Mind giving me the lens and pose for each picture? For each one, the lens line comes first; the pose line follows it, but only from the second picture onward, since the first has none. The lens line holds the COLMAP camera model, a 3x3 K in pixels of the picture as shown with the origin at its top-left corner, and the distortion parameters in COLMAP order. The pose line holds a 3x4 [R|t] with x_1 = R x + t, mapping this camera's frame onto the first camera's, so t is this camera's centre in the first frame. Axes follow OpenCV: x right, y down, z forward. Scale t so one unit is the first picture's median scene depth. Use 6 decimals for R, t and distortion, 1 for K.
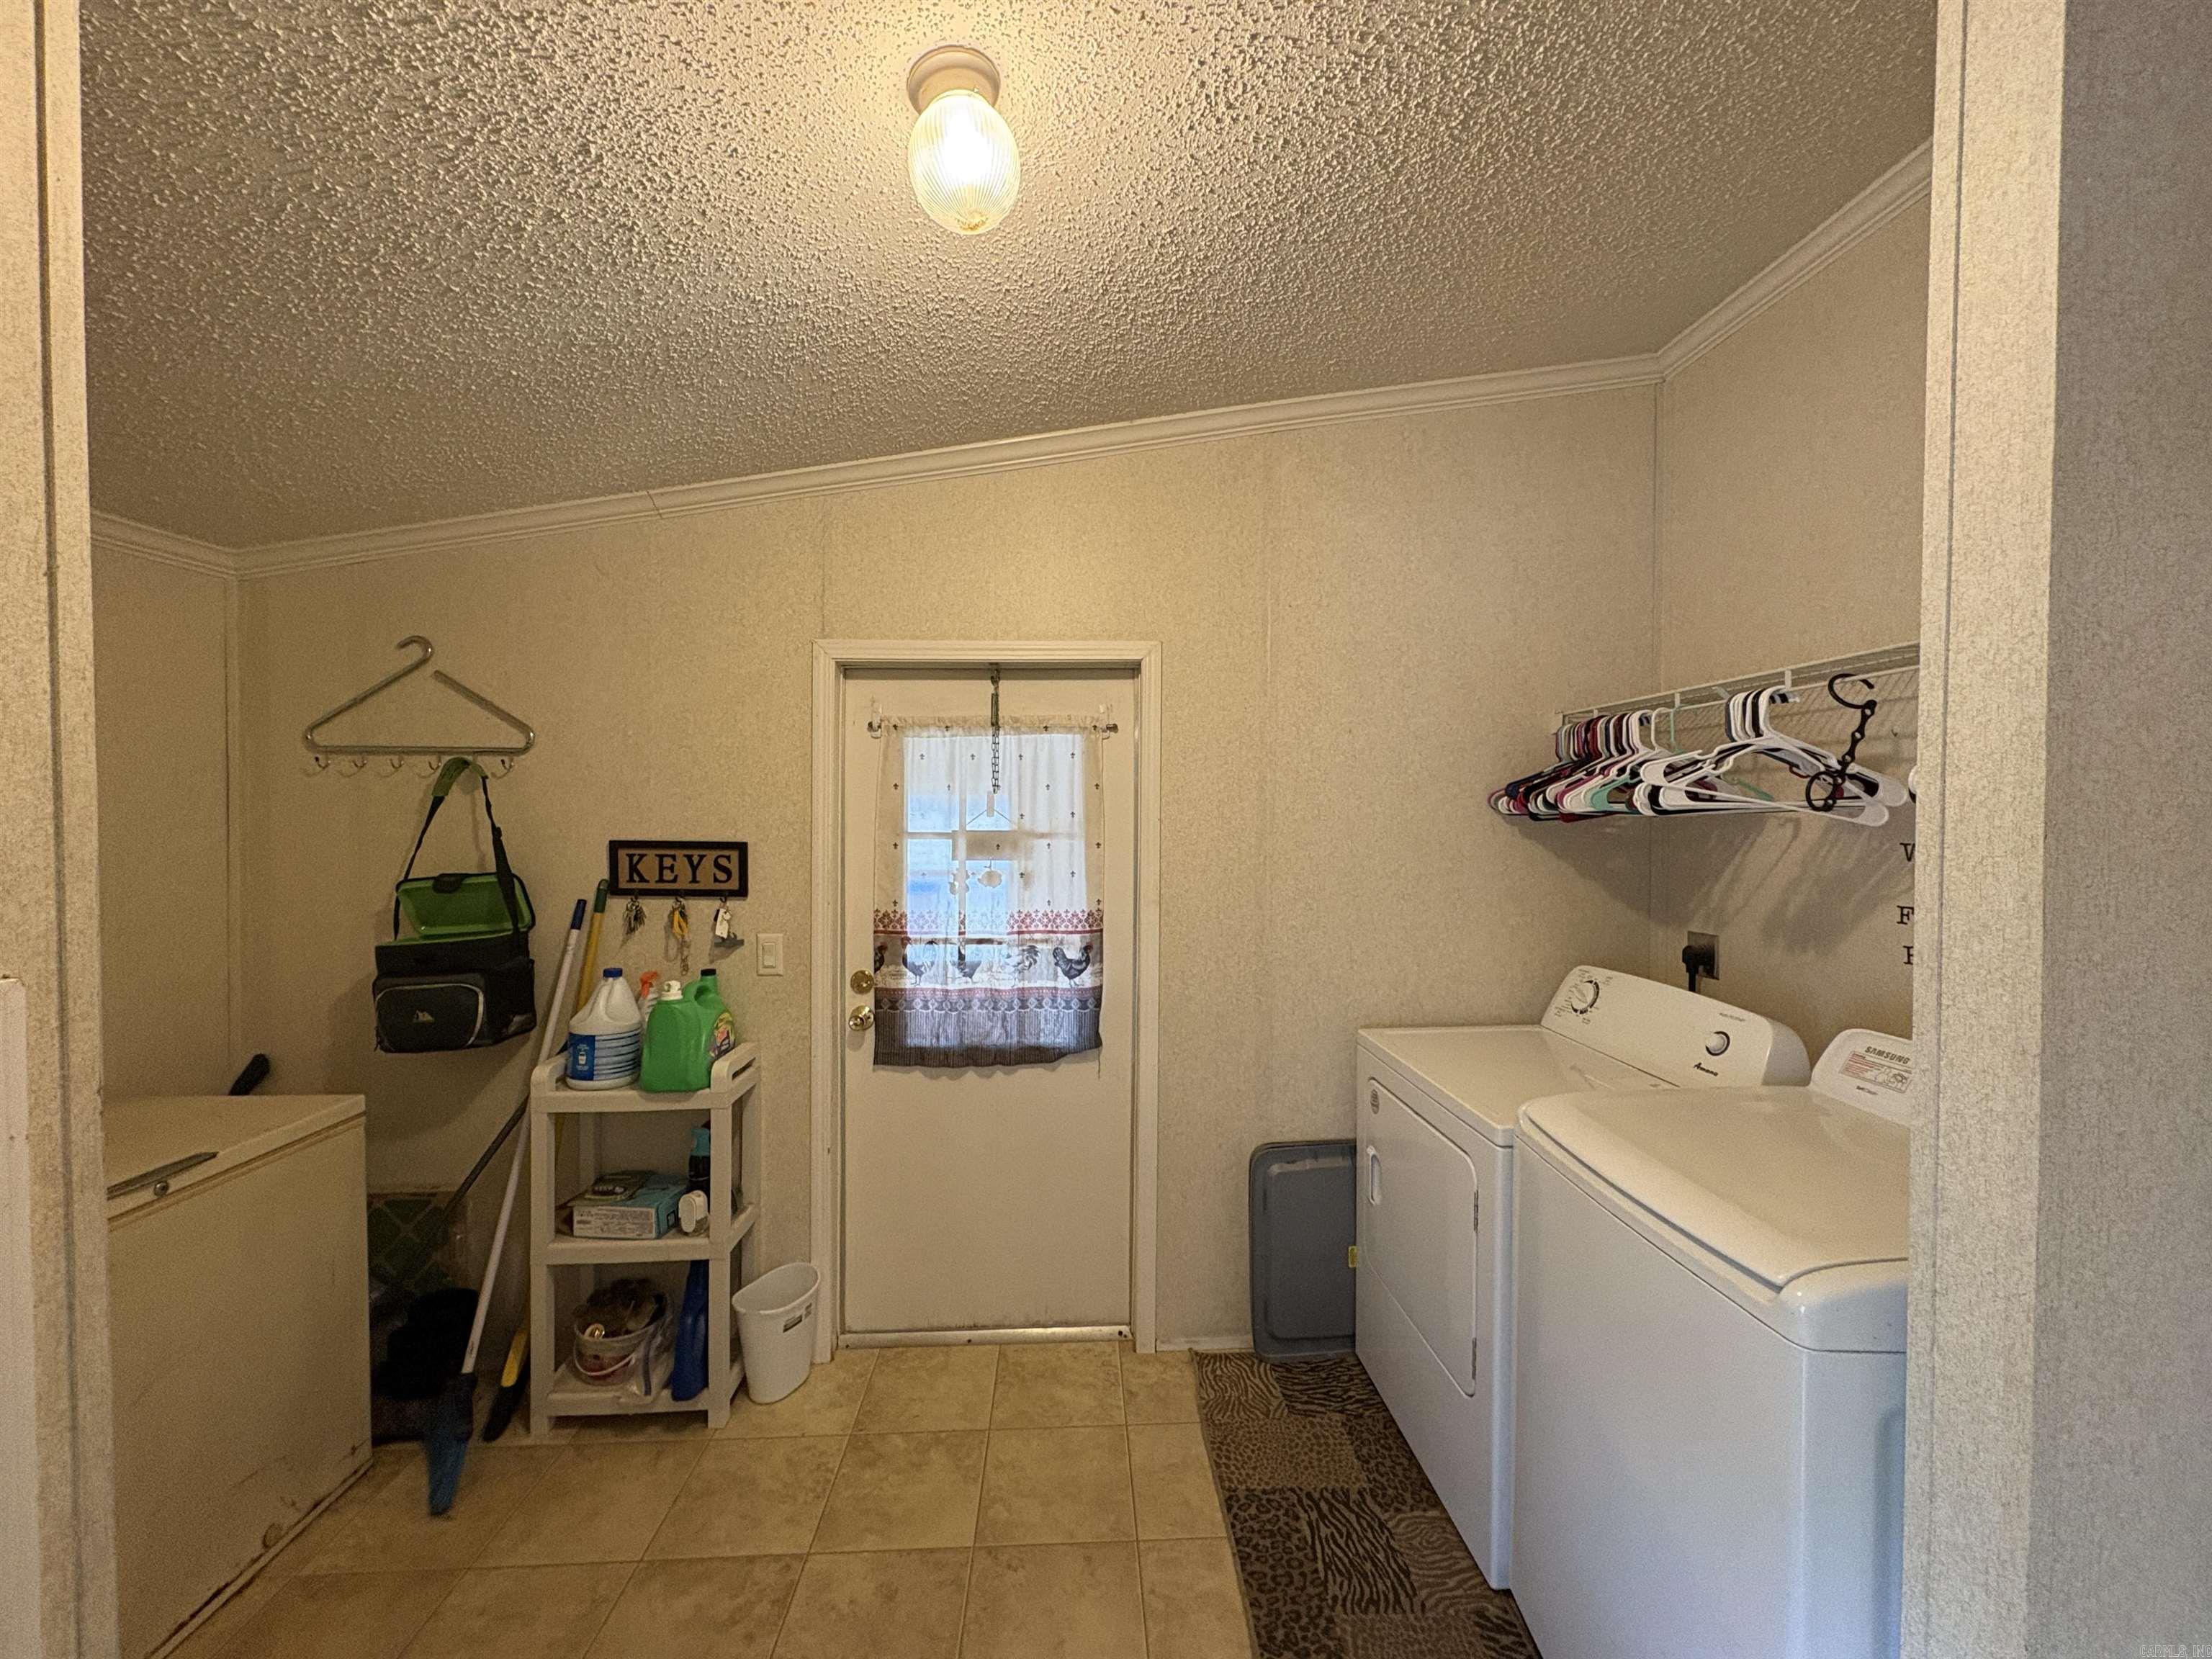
lens RADIAL K [[880.4, 0, 1106.2], [0, 880.4, 833.3], [0, 0, 1]] dist [-0.000463, 0.000518]
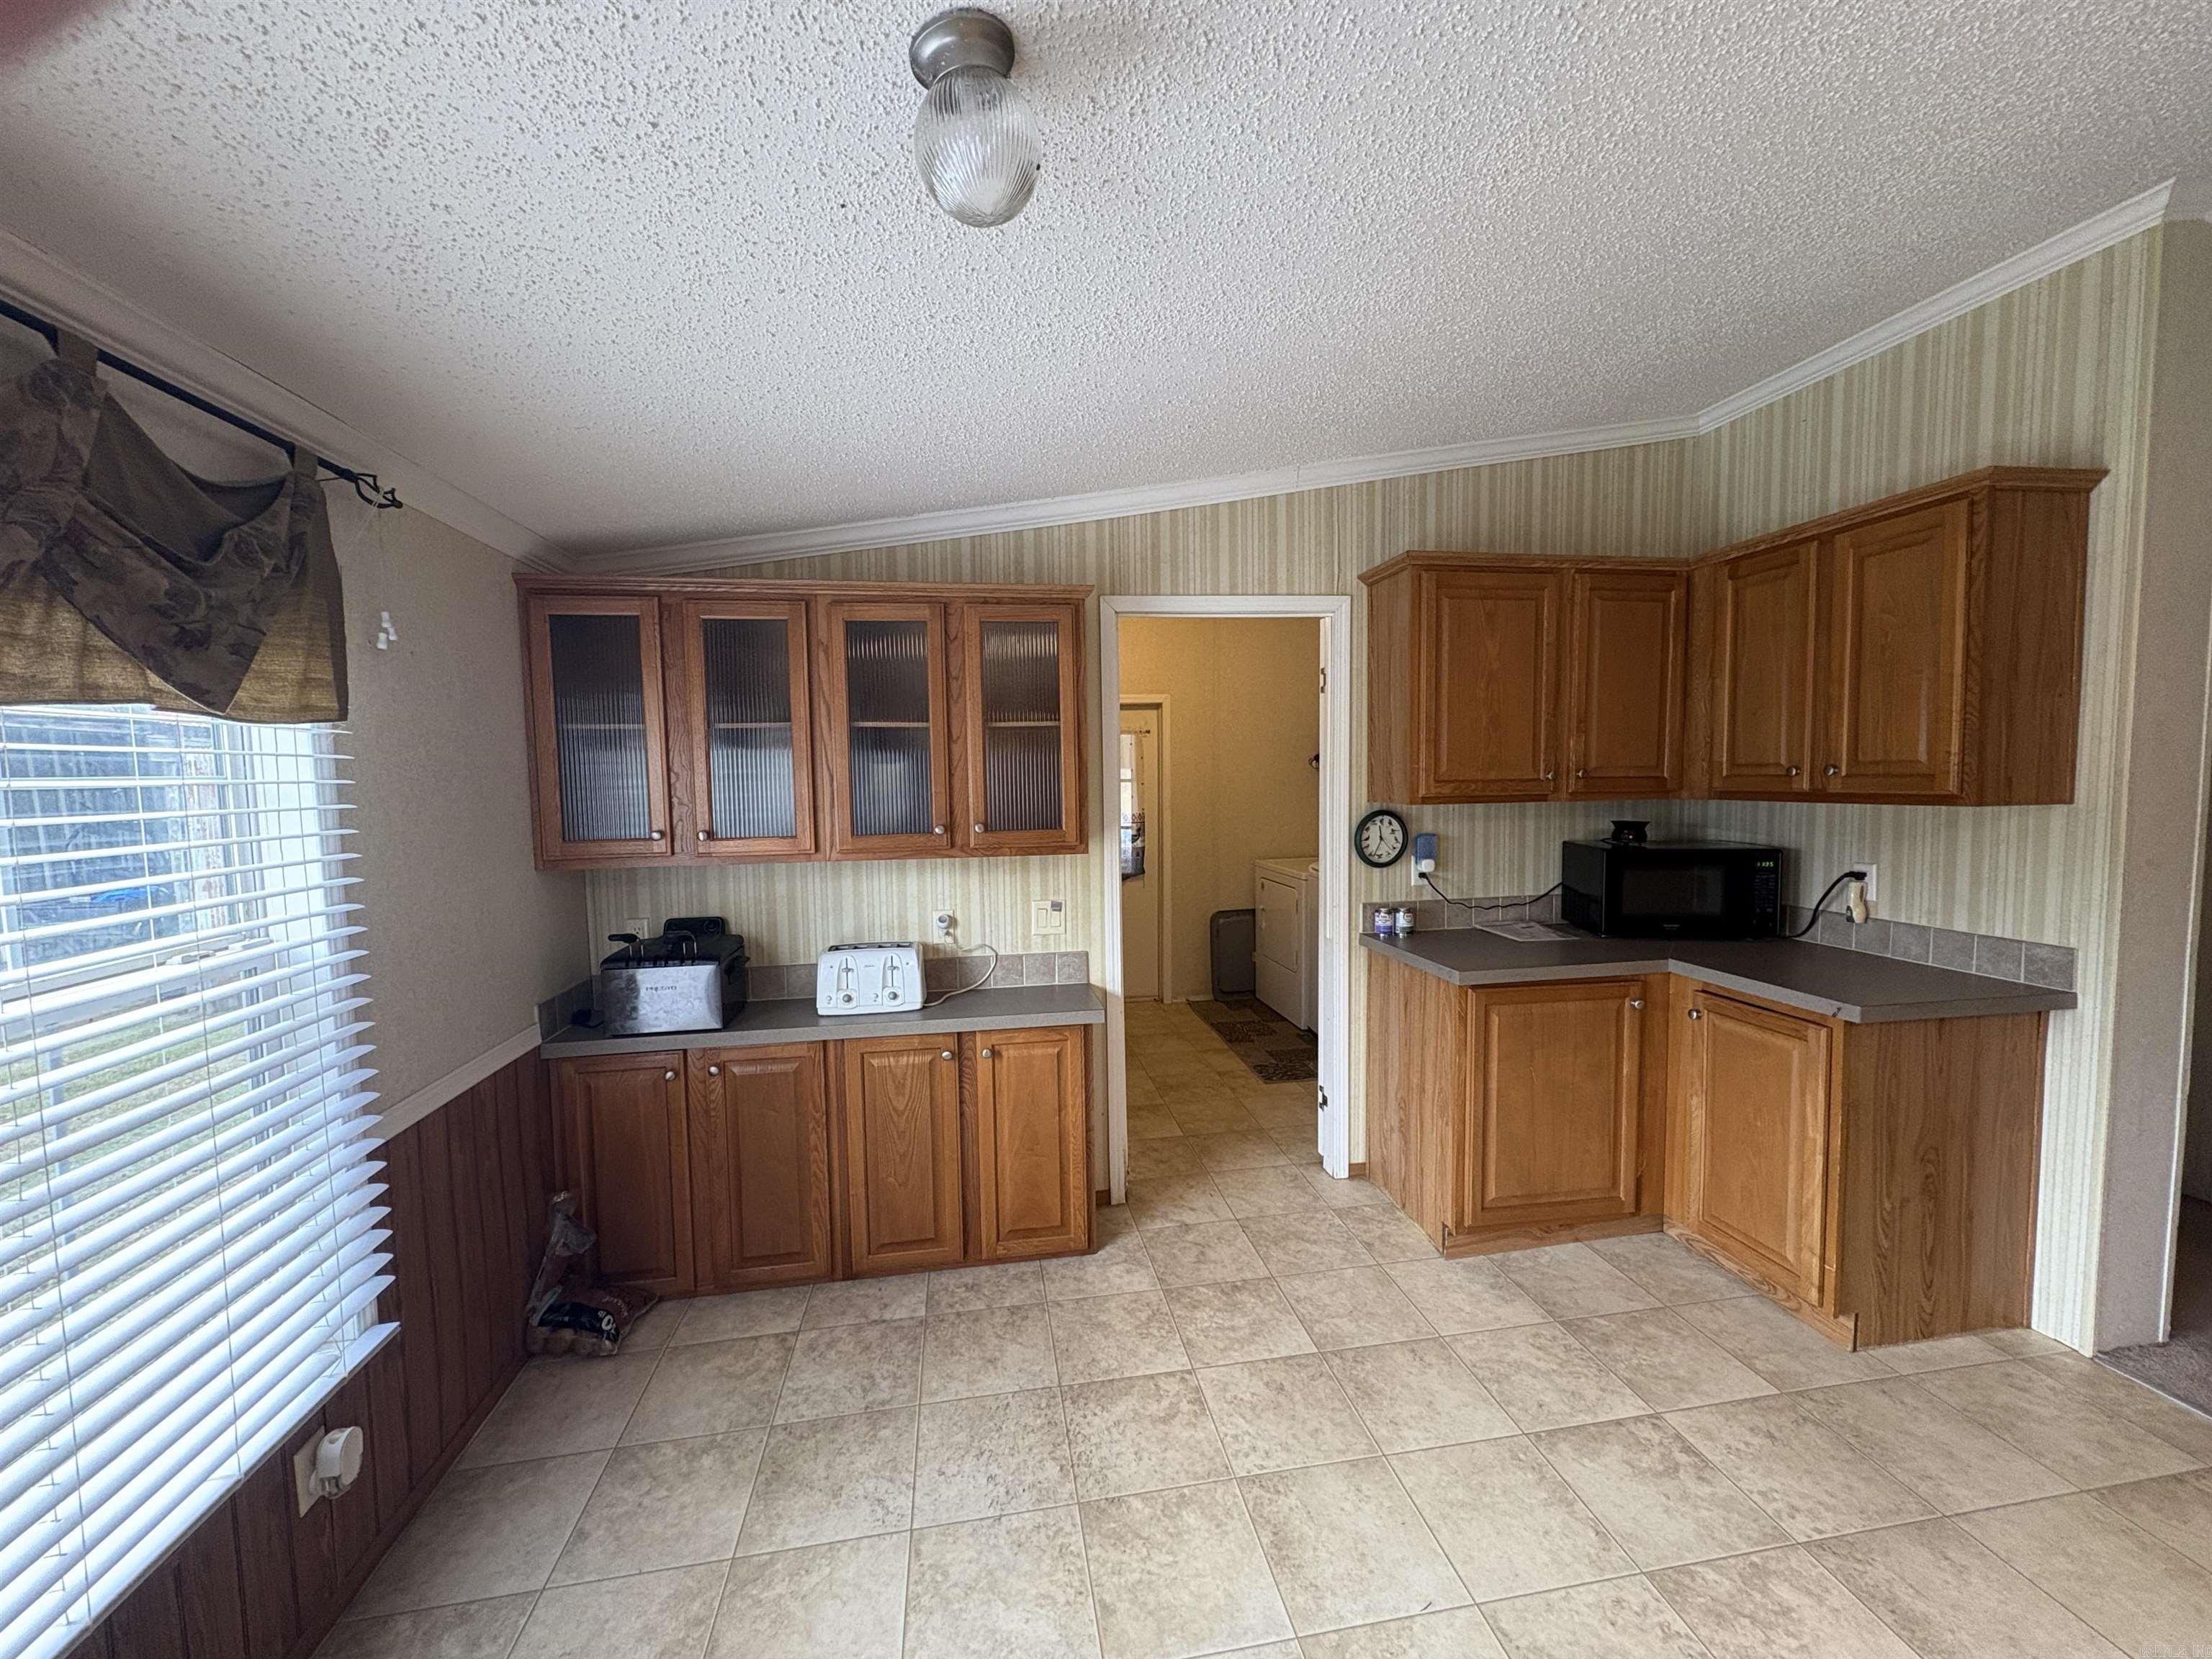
lens RADIAL K [[880.4, 0, 1106.6], [0, 880.4, 829.3], [0, 0, 1]] dist [-0.000463, 0.000518]
pose [[0.993884, -0.026764, 0.107138, -0.349040], [0.021619, 0.998570, 0.048901, 0.018762], [-0.108293, -0.046285, 0.993041, -1.252746]]
